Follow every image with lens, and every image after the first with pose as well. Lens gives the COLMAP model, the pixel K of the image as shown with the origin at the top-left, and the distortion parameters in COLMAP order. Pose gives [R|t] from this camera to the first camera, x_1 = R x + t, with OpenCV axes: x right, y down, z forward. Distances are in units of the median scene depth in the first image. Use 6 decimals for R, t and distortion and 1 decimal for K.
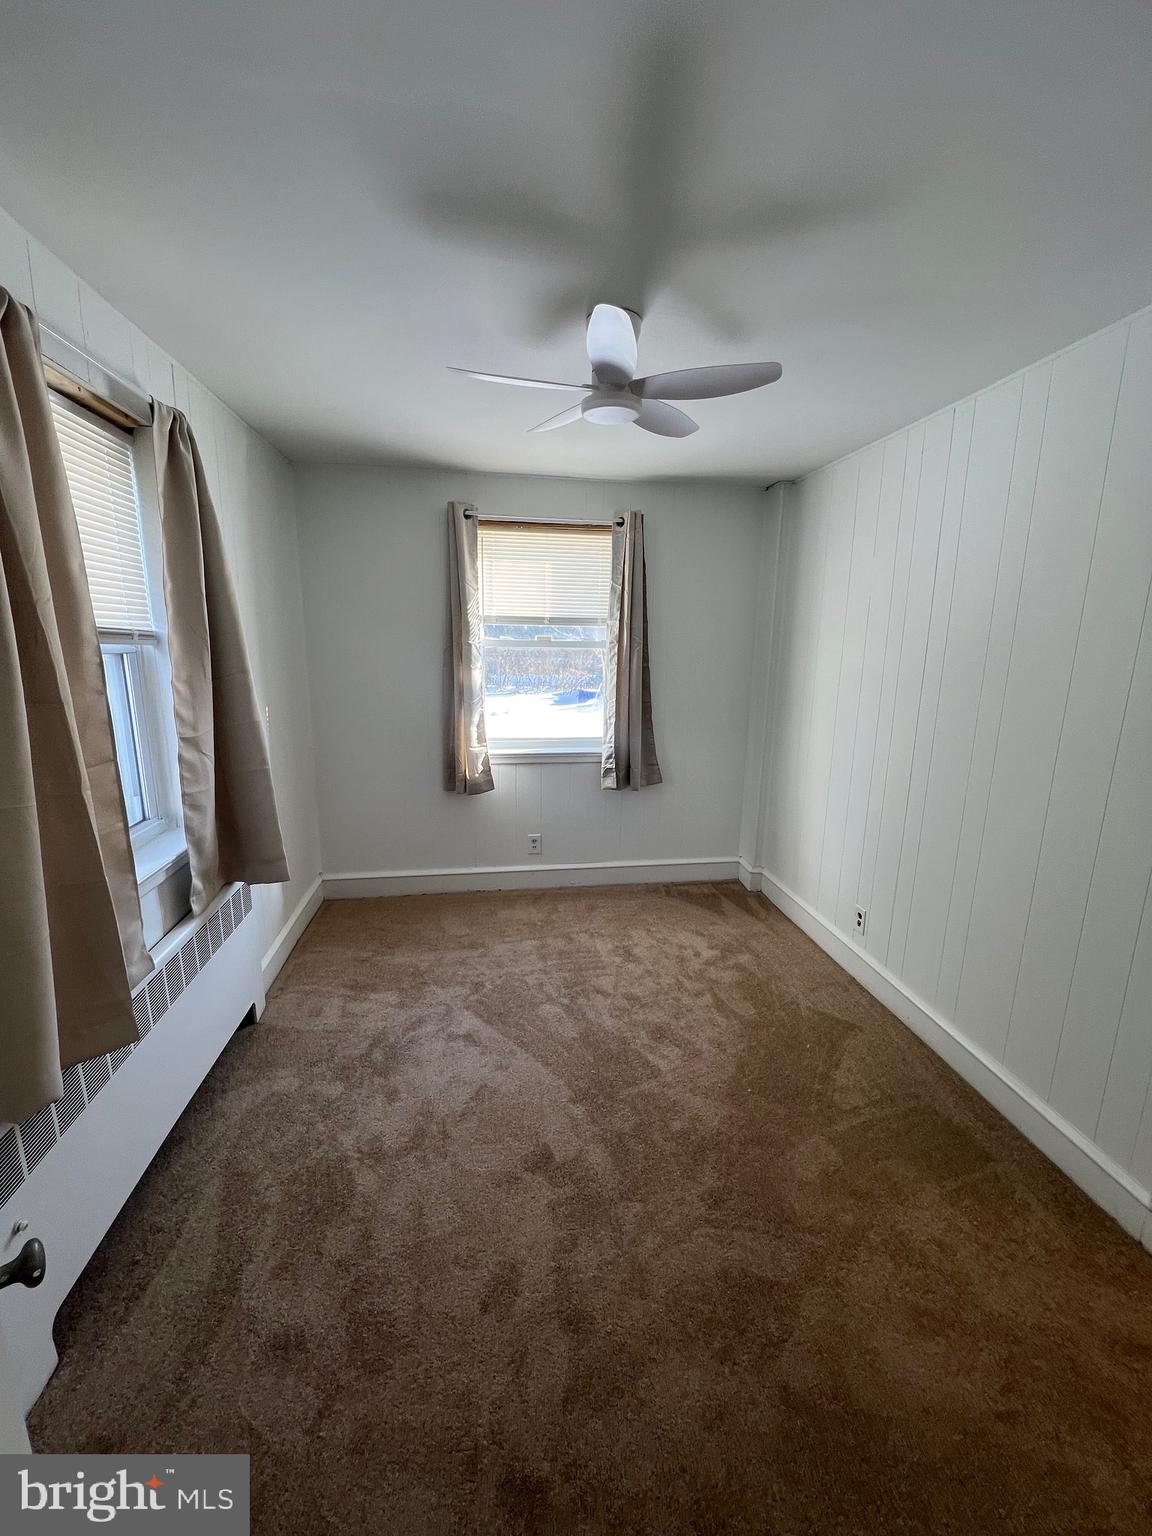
lens RADIAL K [[612.4, 0, 582.4], [0, 612.4, 766.9], [0, 0, 1]] dist [0.000679, -0.000166]
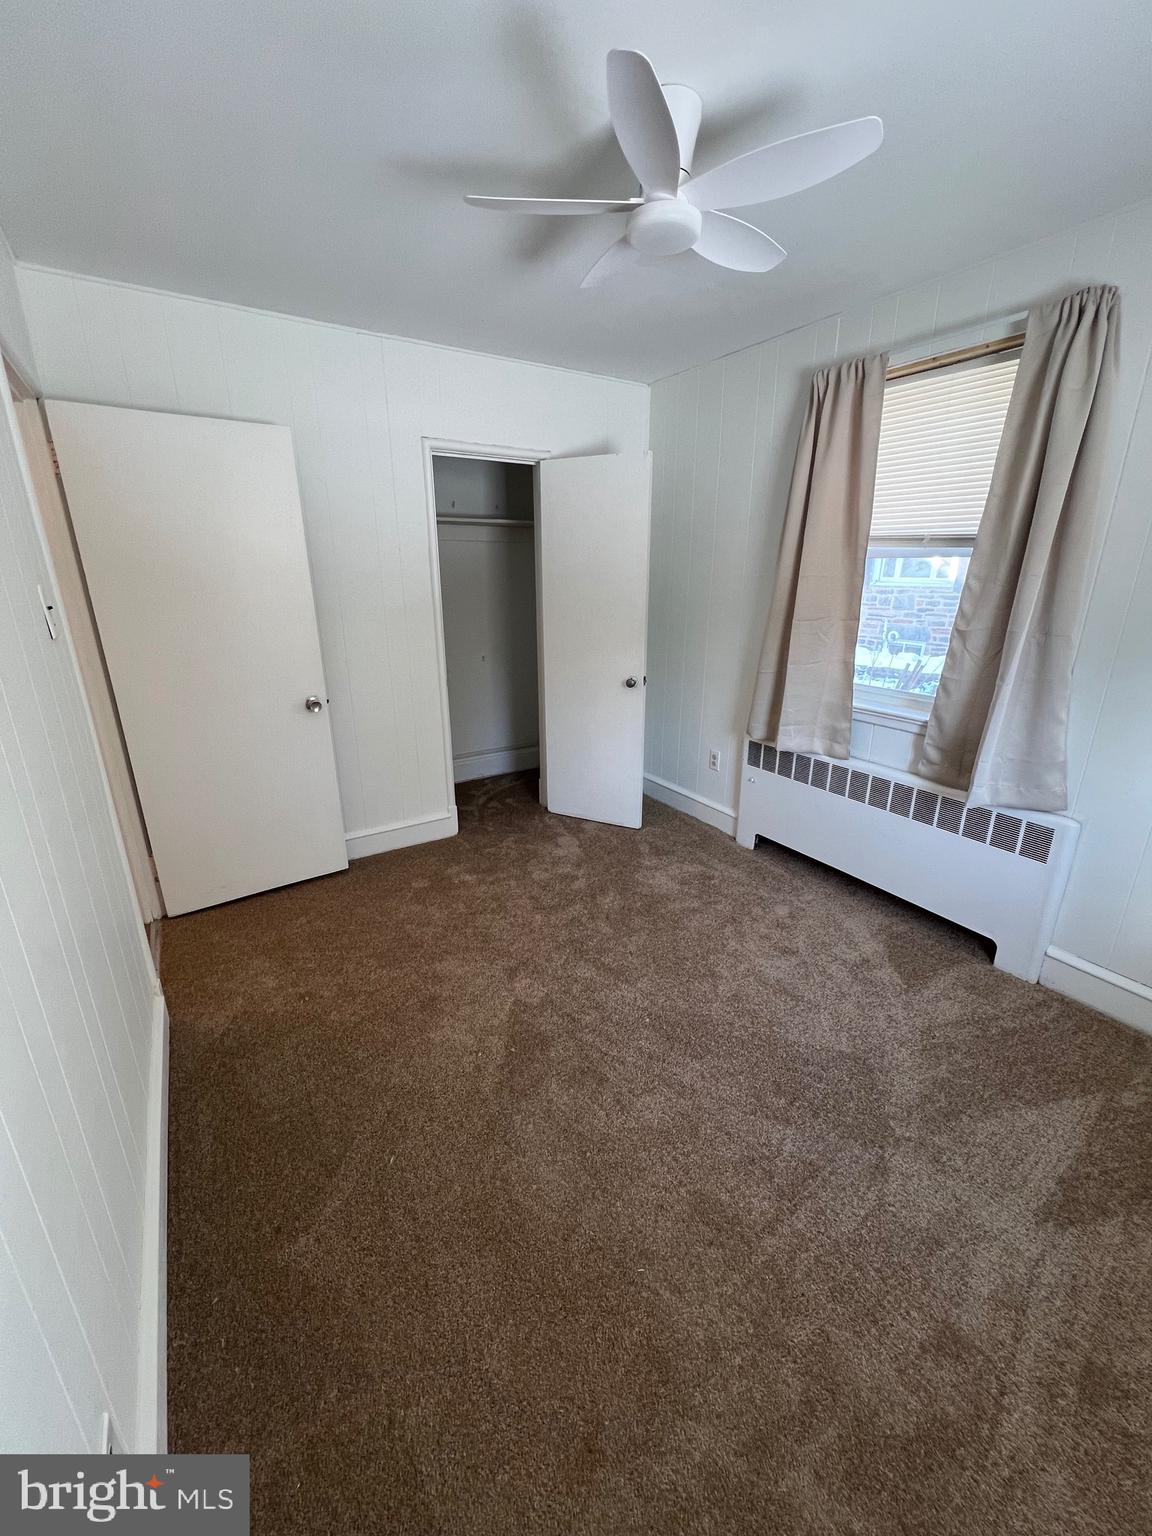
lens RADIAL K [[623.8, 0, 576.0], [0, 623.8, 768.0], [0, 0, 1]] dist [0.000645, -0.000029]
pose [[-0.918847, 0.117466, -0.376724, 0.309031], [-0.086219, 0.871841, 0.482140, -0.202685], [0.385079, 0.475494, -0.790961, 1.107482]]
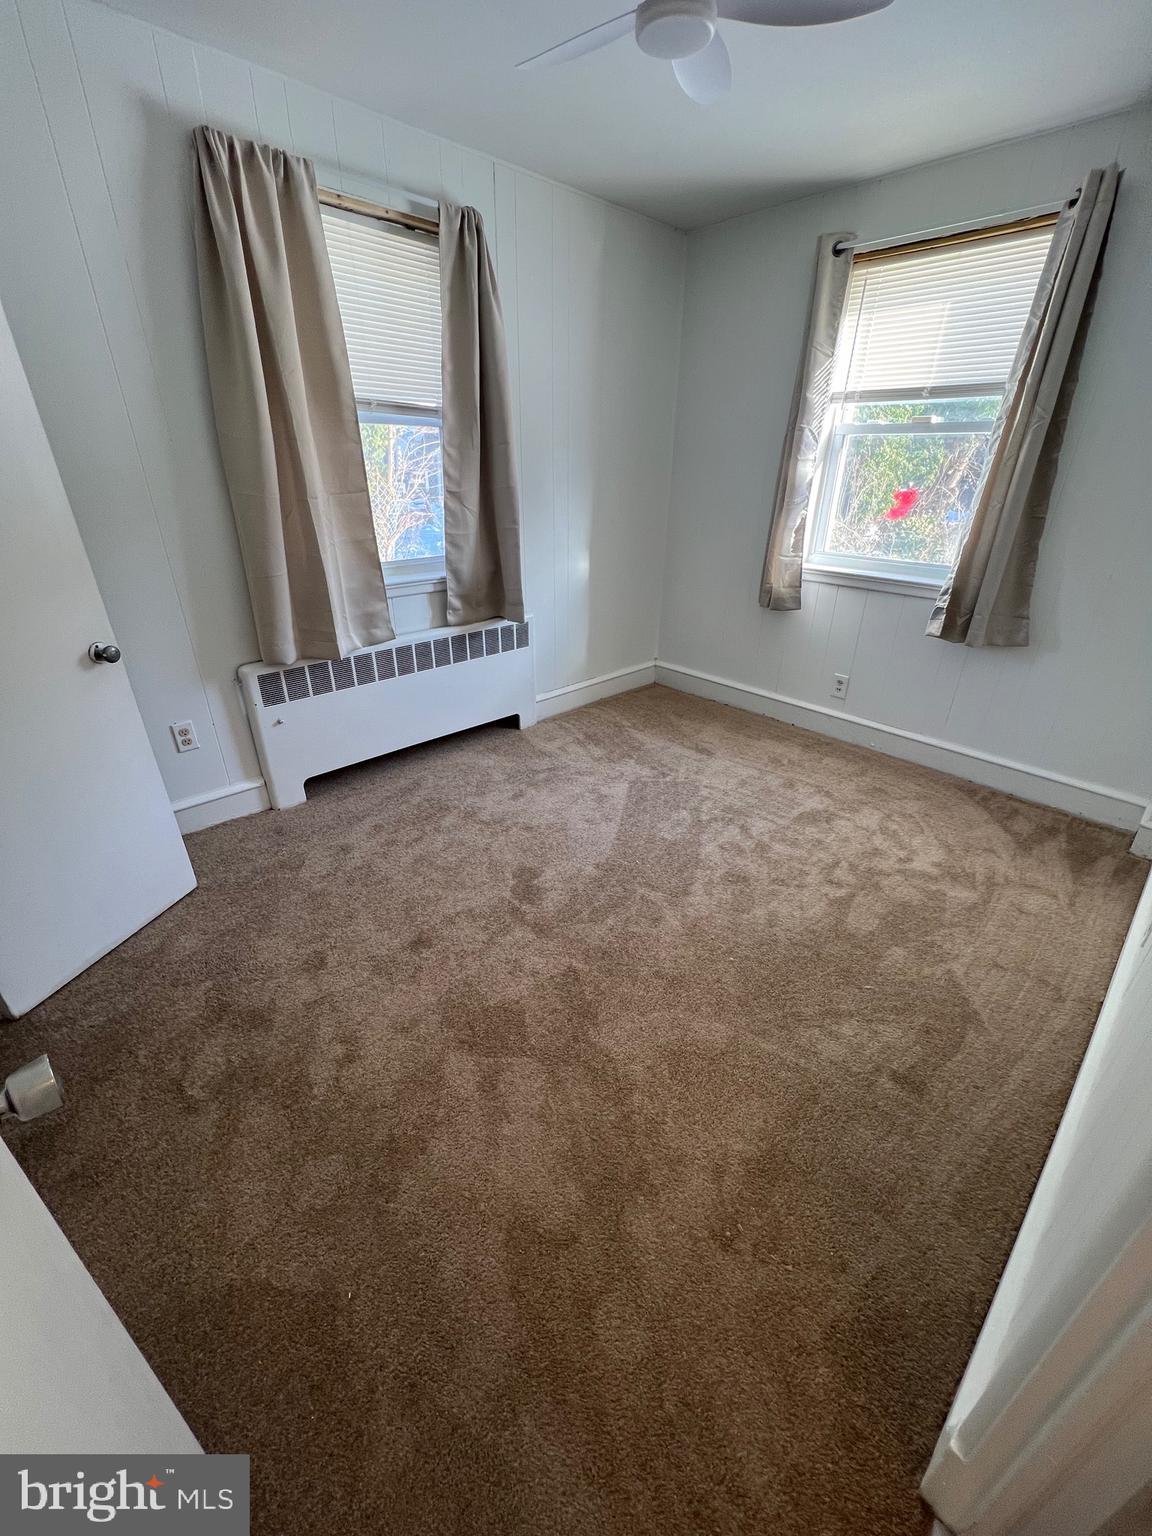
lens RADIAL K [[612.4, 0, 582.4], [0, 612.4, 766.9], [0, 0, 1]] dist [0.000679, -0.000166]
pose [[0.573091, 0.359708, -0.736327, 0.486182], [-0.175586, 0.931548, 0.318416, 0.025535], [0.800460, -0.053193, 0.597021, 0.230444]]
